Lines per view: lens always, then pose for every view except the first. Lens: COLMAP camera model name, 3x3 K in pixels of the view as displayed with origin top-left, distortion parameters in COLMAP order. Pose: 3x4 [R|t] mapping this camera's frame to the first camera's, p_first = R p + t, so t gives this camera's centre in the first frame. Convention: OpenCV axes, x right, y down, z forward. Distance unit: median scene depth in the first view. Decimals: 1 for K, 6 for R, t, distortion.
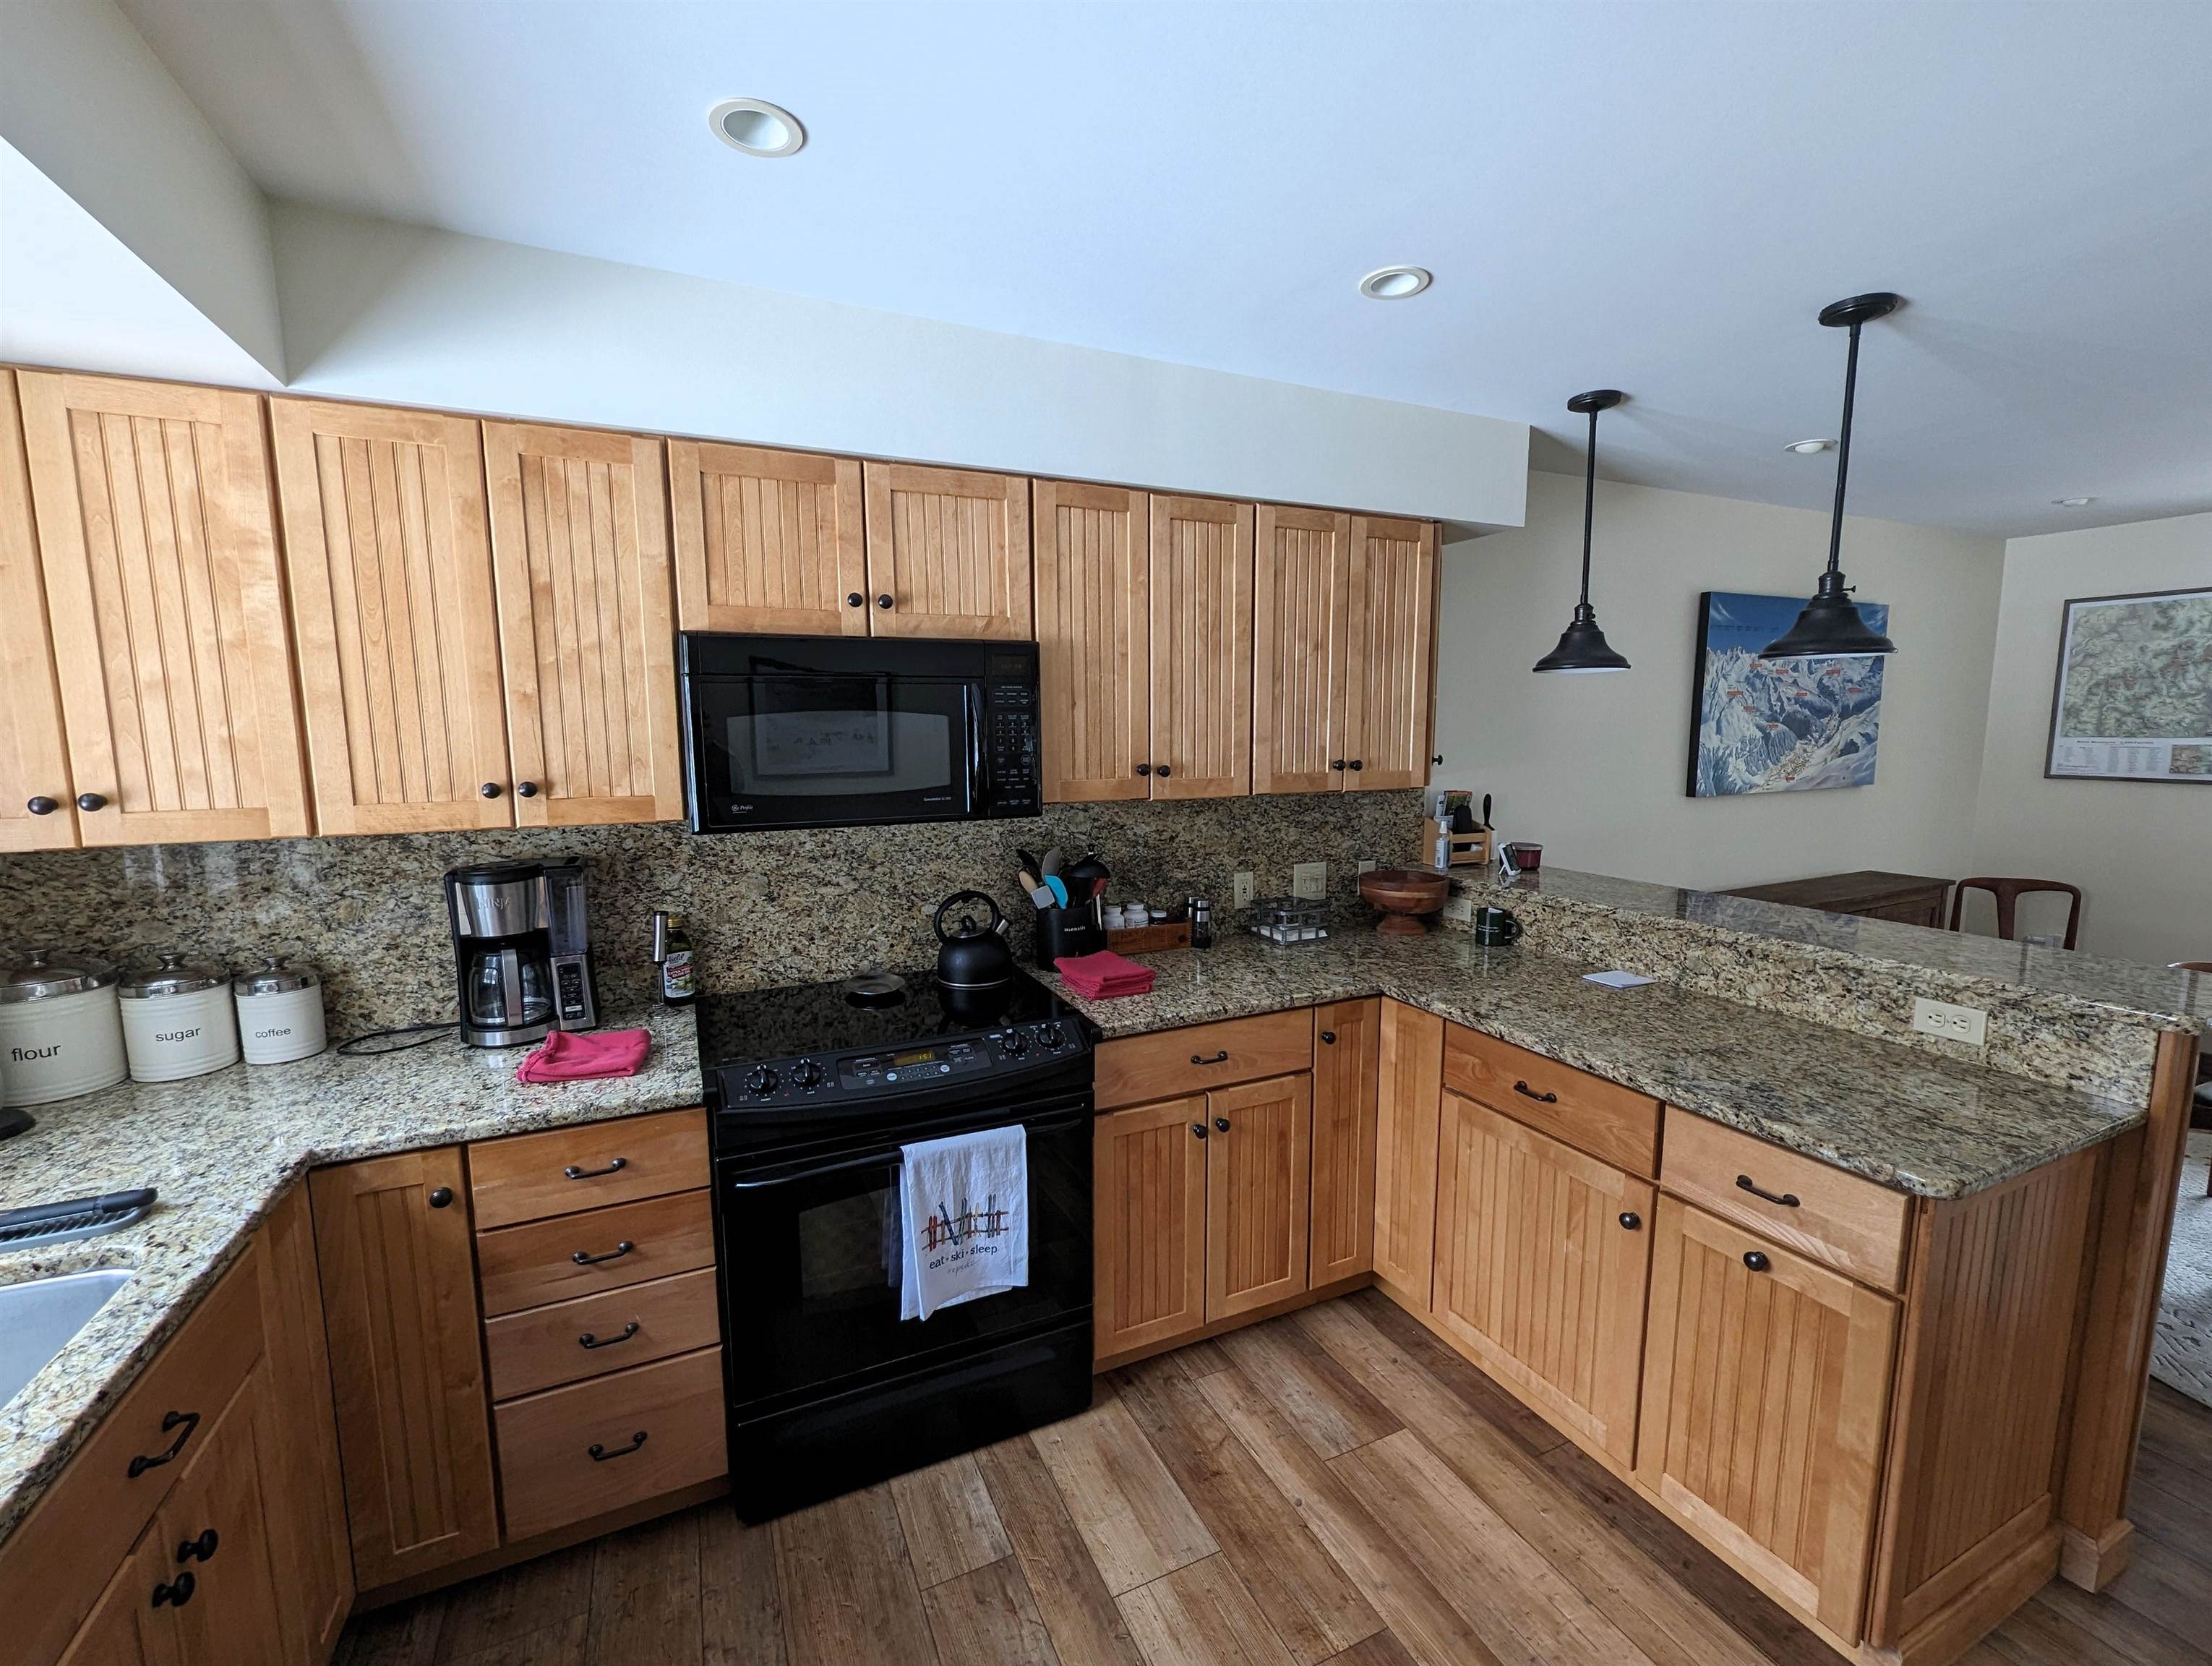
lens RADIAL K [[917.0, 0, 1102.1], [0, 917.0, 836.1], [0, 0, 1]] dist [0.001467, -0.001117]
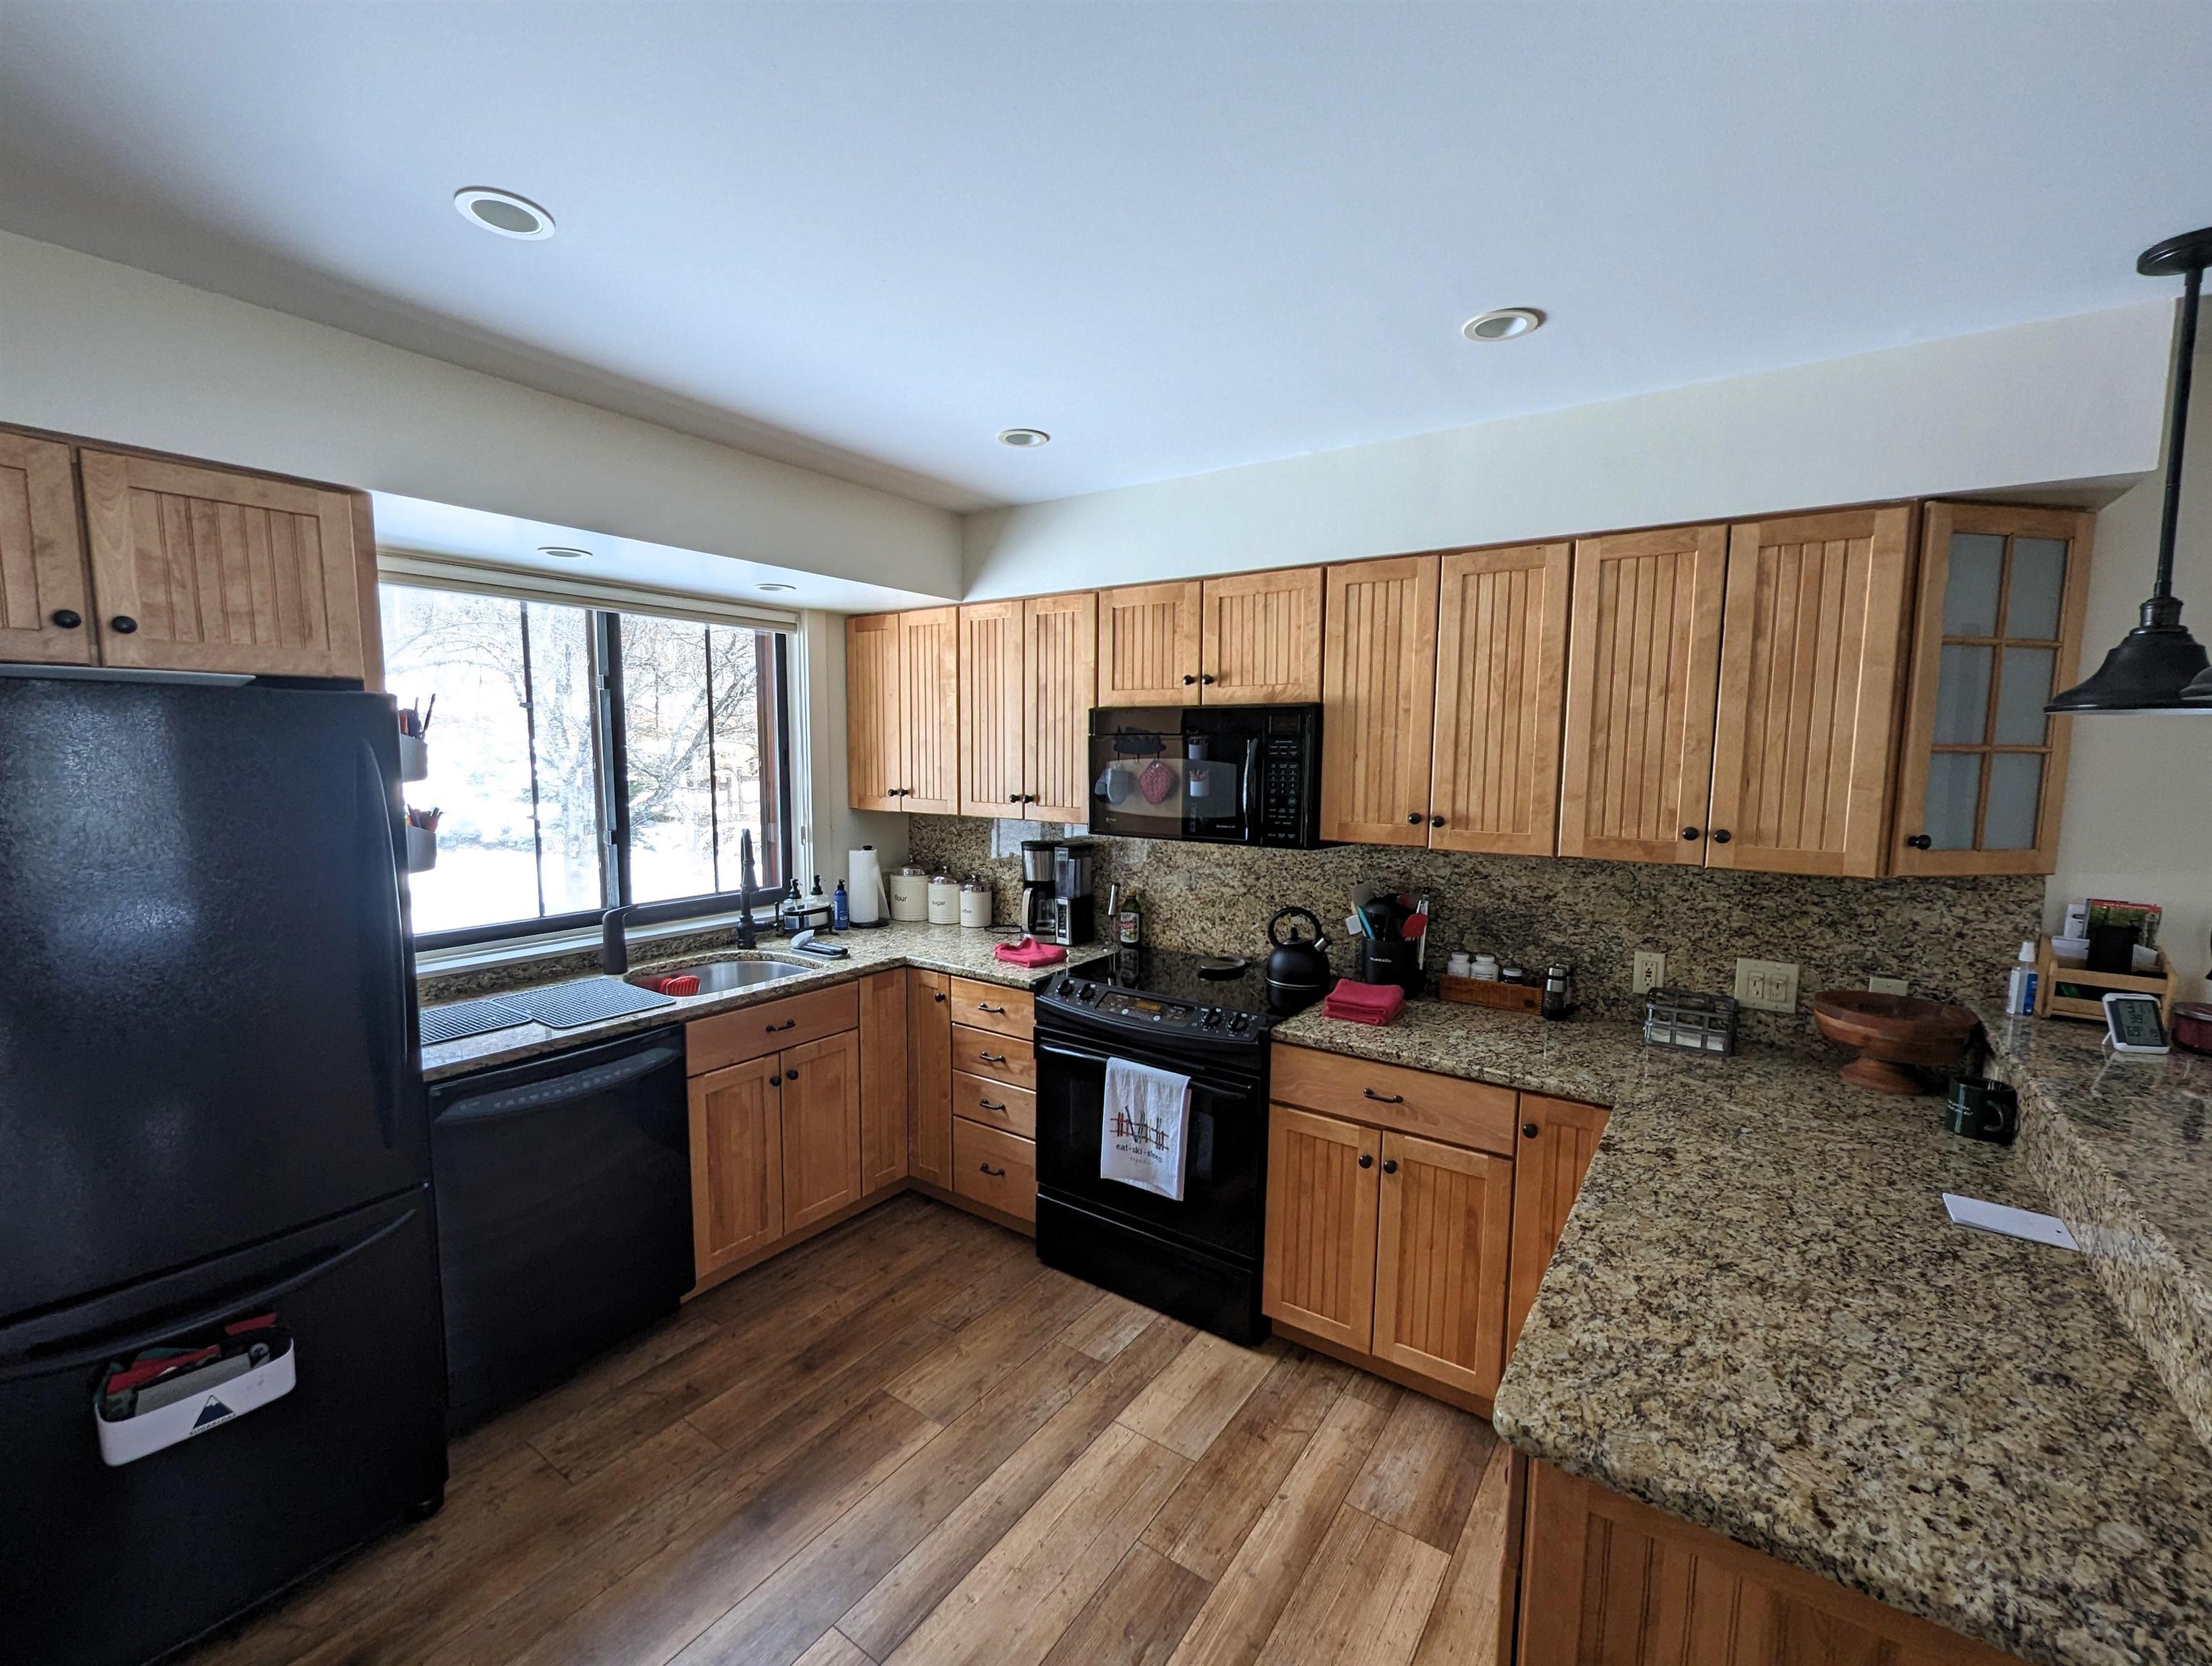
lens RADIAL K [[917.0, 0, 1116.1], [0, 917.0, 833.2], [0, 0, 1]] dist [0.001467, -0.001117]
pose [[0.518504, 0.091717, -0.850142, 0.809505], [-0.116606, 0.992527, 0.035960, -0.056683], [0.847087, 0.080487, 0.525324, 0.169343]]
